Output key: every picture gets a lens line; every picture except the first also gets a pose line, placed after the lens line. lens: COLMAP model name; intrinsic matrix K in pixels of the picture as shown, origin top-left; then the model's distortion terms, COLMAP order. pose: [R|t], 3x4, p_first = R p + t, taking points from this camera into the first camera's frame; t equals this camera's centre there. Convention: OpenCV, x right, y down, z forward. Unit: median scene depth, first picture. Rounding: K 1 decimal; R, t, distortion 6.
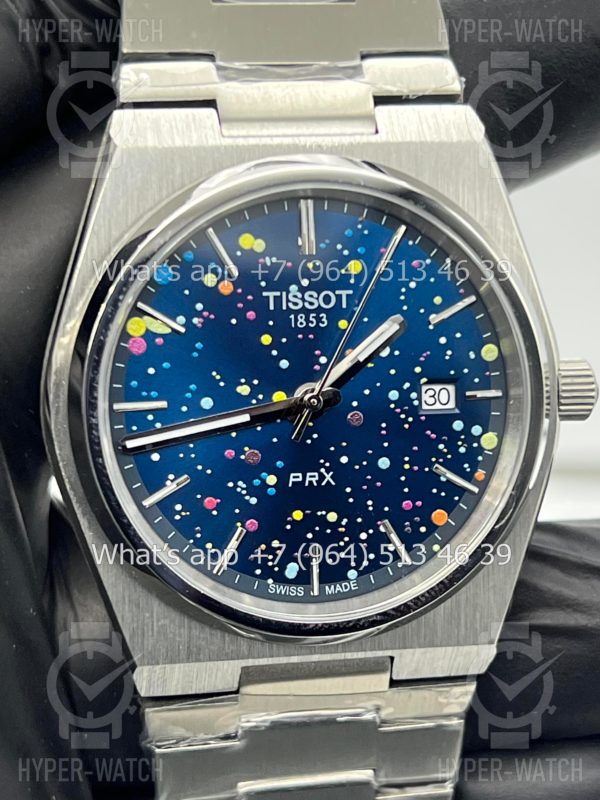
lens RADIAL K [[1909.5, 0, 280.6], [0, 1909.5, 448.3], [0, 0, 1]] dist [0.209340, 0.000000]
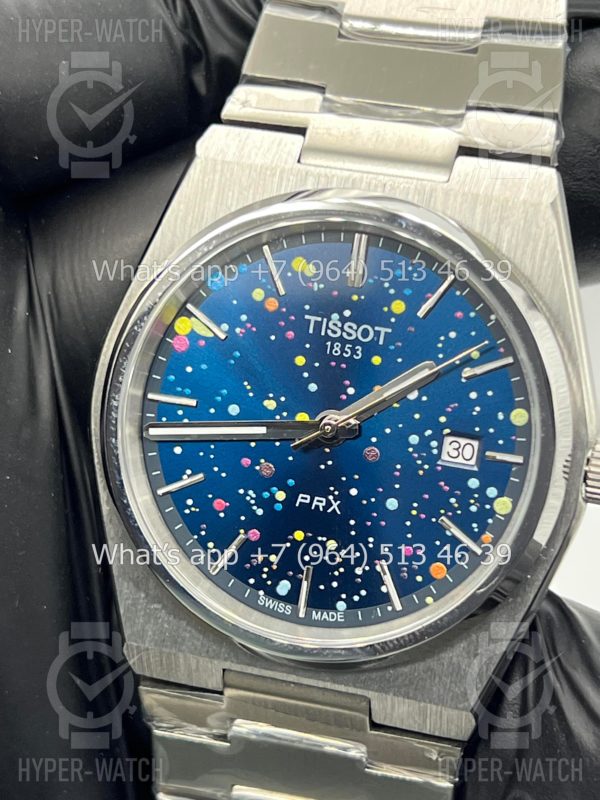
lens RADIAL K [[1909.5, 0, 304.1], [0, 1909.5, 402.0], [0, 0, 1]] dist [0.209340, 0.000000]
pose [[0.895264, 0.188243, -0.403816, 0.410067], [-0.209086, 0.977867, -0.007702, -0.027411], [0.393428, 0.091328, 0.914808, 0.060777]]
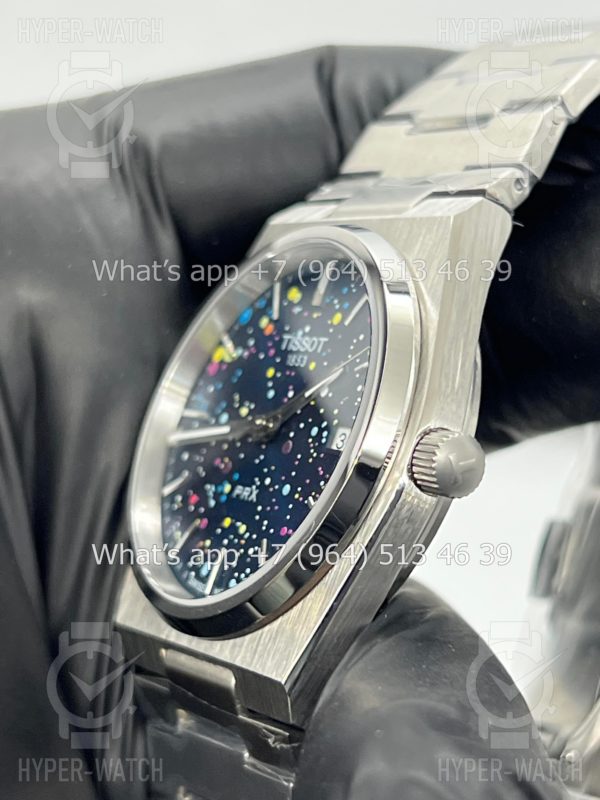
lens RADIAL K [[1909.5, 0, 300.4], [0, 1909.5, 397.5], [0, 0, 1]] dist [0.209340, 0.000000]
pose [[0.375705, 0.018525, -0.926554, 1.041814], [-0.424447, 0.892214, -0.154269, 0.122687], [0.823827, 0.451233, 0.343072, 0.625143]]
